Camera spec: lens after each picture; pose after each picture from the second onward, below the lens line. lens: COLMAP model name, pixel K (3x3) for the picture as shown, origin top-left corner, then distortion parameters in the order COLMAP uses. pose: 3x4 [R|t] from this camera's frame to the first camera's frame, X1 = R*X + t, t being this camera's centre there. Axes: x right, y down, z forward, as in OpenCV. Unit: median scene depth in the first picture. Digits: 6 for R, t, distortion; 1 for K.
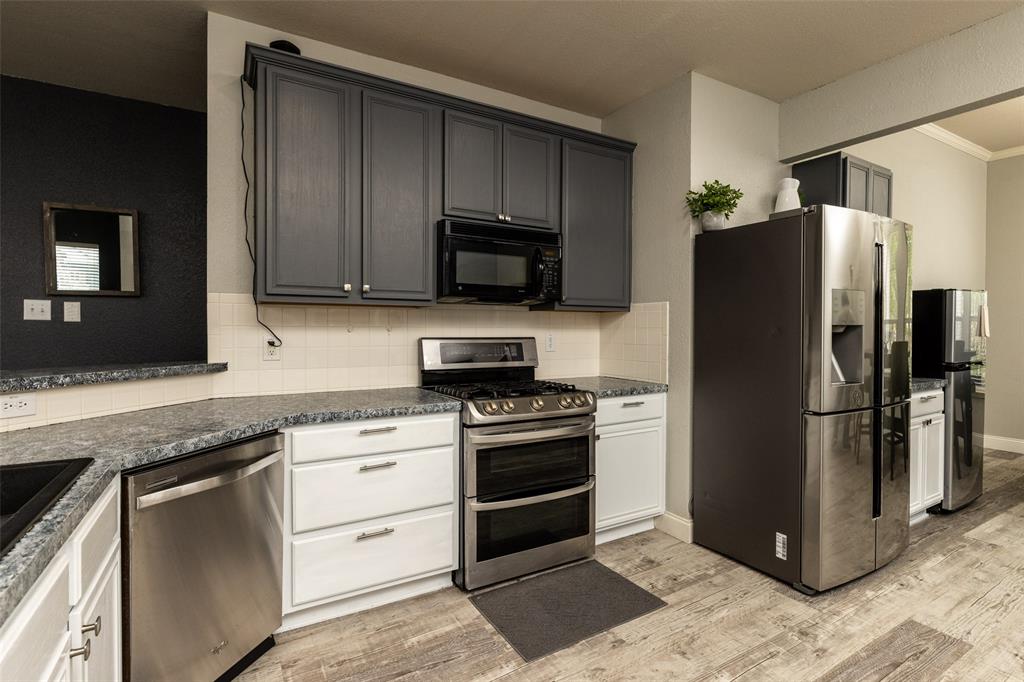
lens RADIAL K [[493.8, 0, 510.3], [0, 493.8, 335.8], [0, 0, 1]] dist [-0.005682, 0.000914]
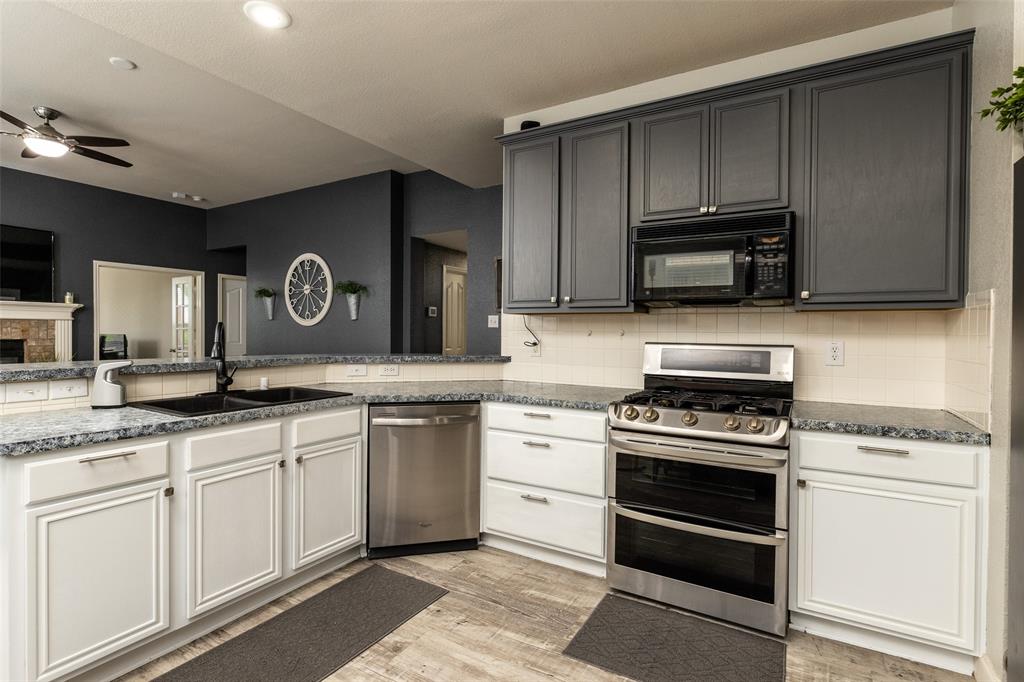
lens RADIAL K [[493.8, 0, 518.3], [0, 493.8, 335.8], [0, 0, 1]] dist [-0.005682, 0.000914]
pose [[0.490266, 0.007498, -0.871541, 0.640151], [-0.019828, 0.999800, -0.002553, -0.002242], [0.871348, 0.018533, 0.490316, 0.285541]]
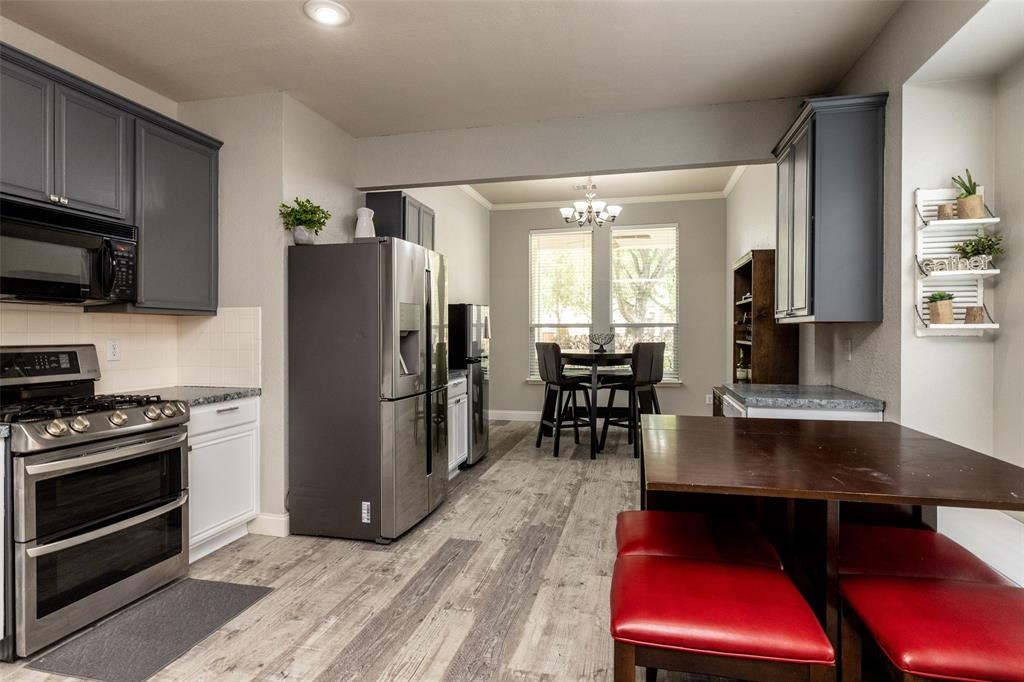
lens RADIAL K [[540.6, 0, 516.1], [0, 540.6, 335.0], [0, 0, 1]] dist [-0.004824, 0.001593]
pose [[0.688870, -0.005669, 0.724863, -0.148093], [0.013488, 0.999897, -0.004998, 0.001628], [-0.724760, 0.013220, 0.688875, -0.179091]]
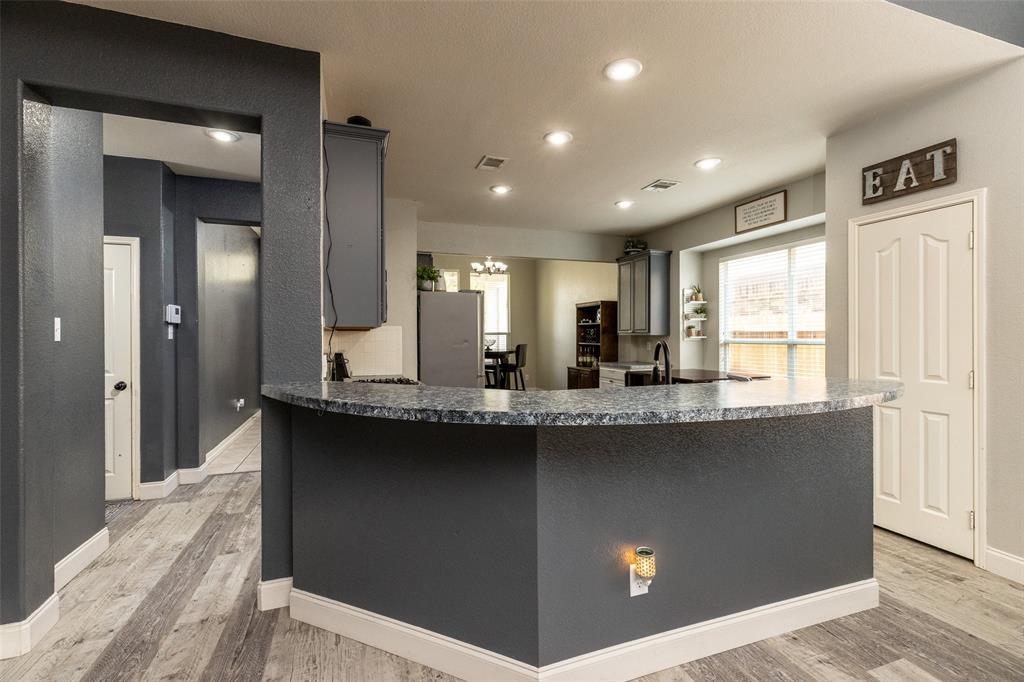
lens RADIAL K [[459.2, 0, 513.1], [0, 459.2, 337.9], [0, 0, 1]] dist [0.002082, 0.000014]
pose [[0.185600, -0.008361, 0.982590, -1.387313], [0.020548, 0.999778, 0.004626, -0.033361], [-0.982411, 0.019332, 0.185730, 0.378508]]
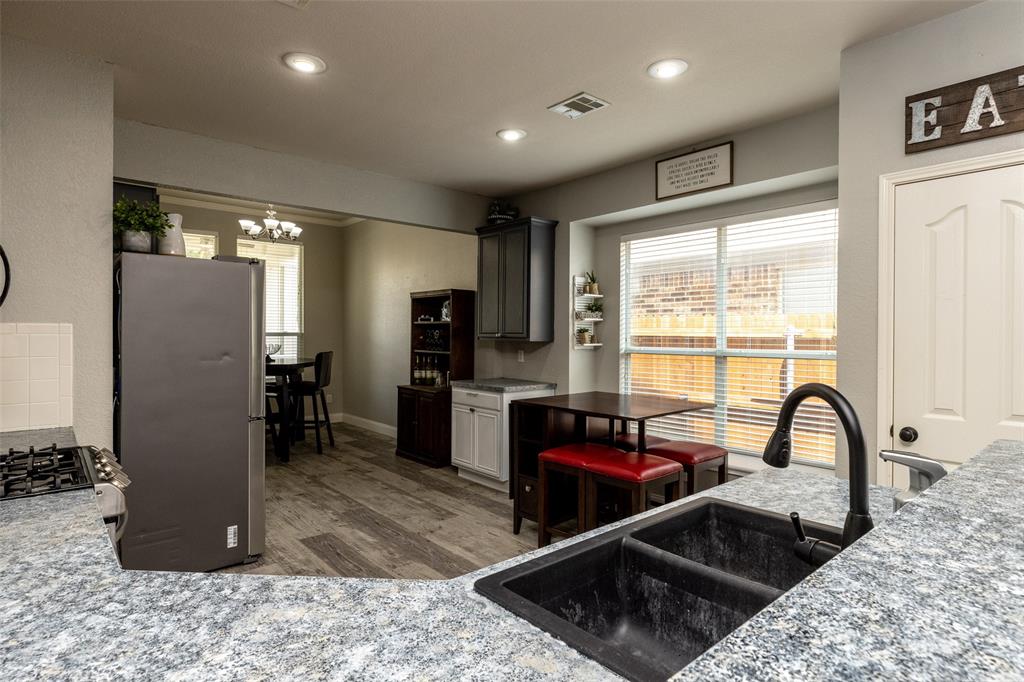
lens RADIAL K [[540.6, 0, 513.4], [0, 540.6, 337.2], [0, 0, 1]] dist [-0.004824, 0.001593]
pose [[-0.191405, -0.009426, 0.981466, -0.803962], [0.010734, 0.999874, 0.011696, -0.059034], [-0.981453, 0.012773, -0.191279, 0.541885]]
